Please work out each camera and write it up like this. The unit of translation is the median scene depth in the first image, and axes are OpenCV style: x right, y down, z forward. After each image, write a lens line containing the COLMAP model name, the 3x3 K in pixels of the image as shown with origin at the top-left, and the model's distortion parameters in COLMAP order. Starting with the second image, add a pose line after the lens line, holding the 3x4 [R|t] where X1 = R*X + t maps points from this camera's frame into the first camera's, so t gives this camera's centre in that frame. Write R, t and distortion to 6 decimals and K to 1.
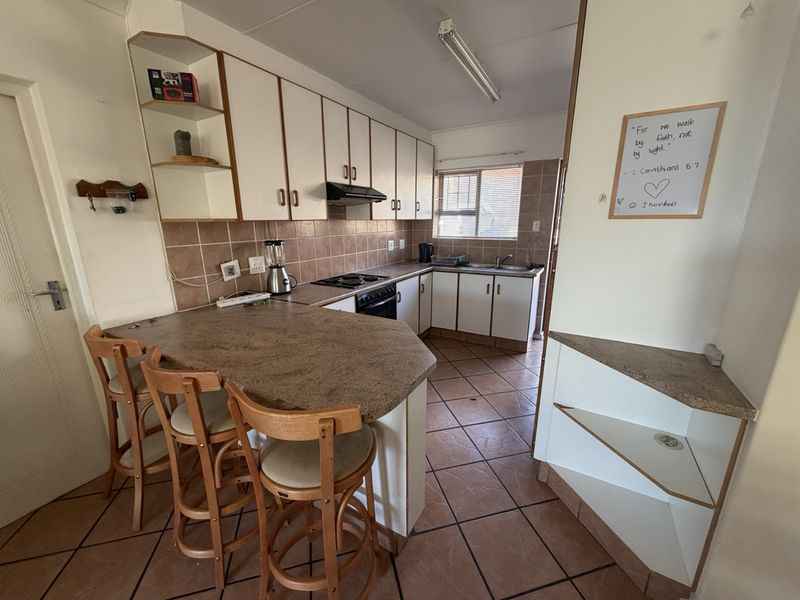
lens RADIAL K [[319.9, 0, 400.0], [0, 319.9, 300.0], [0, 0, 1]] dist [0.000245, -0.000128]
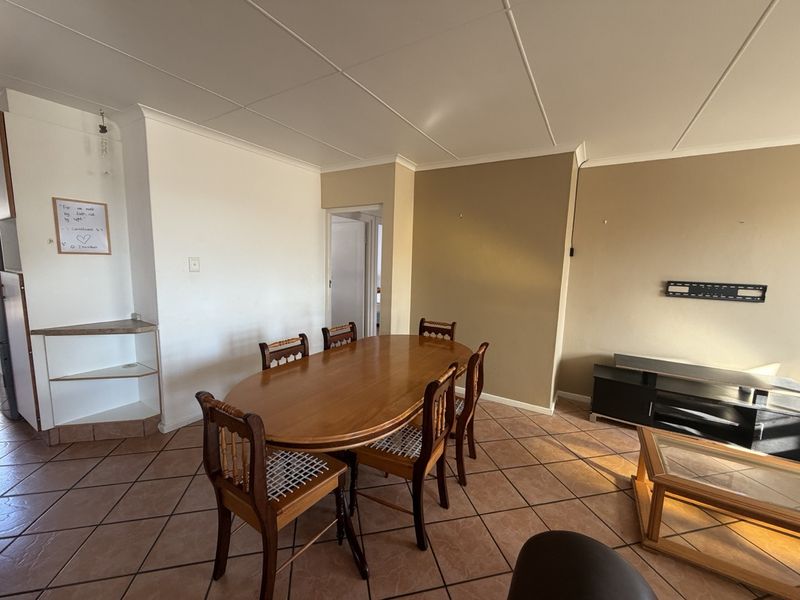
lens RADIAL K [[319.9, 0, 400.0], [0, 319.9, 300.0], [0, 0, 1]] dist [0.000245, -0.000128]
pose [[0.034033, -0.118337, 0.992390, -1.196656], [0.219335, 0.969642, 0.108102, 0.237522], [-0.975056, 0.213986, 0.058955, -0.975889]]
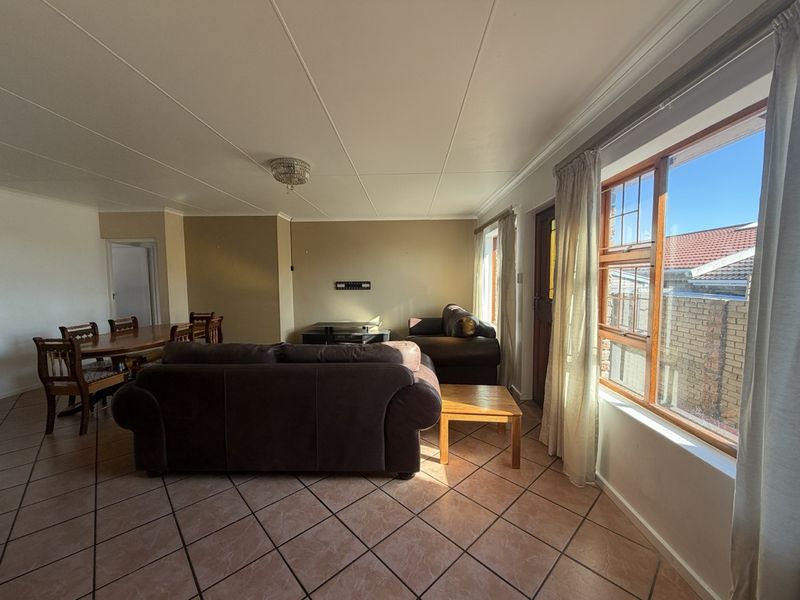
lens RADIAL K [[319.9, 0, 400.0], [0, 319.9, 300.0], [0, 0, 1]] dist [0.000245, -0.000128]
pose [[-0.462885, -0.050615, 0.884972, -5.802871], [0.228354, 0.957862, 0.174224, 0.674758], [-0.856500, 0.282733, -0.431822, -2.091070]]
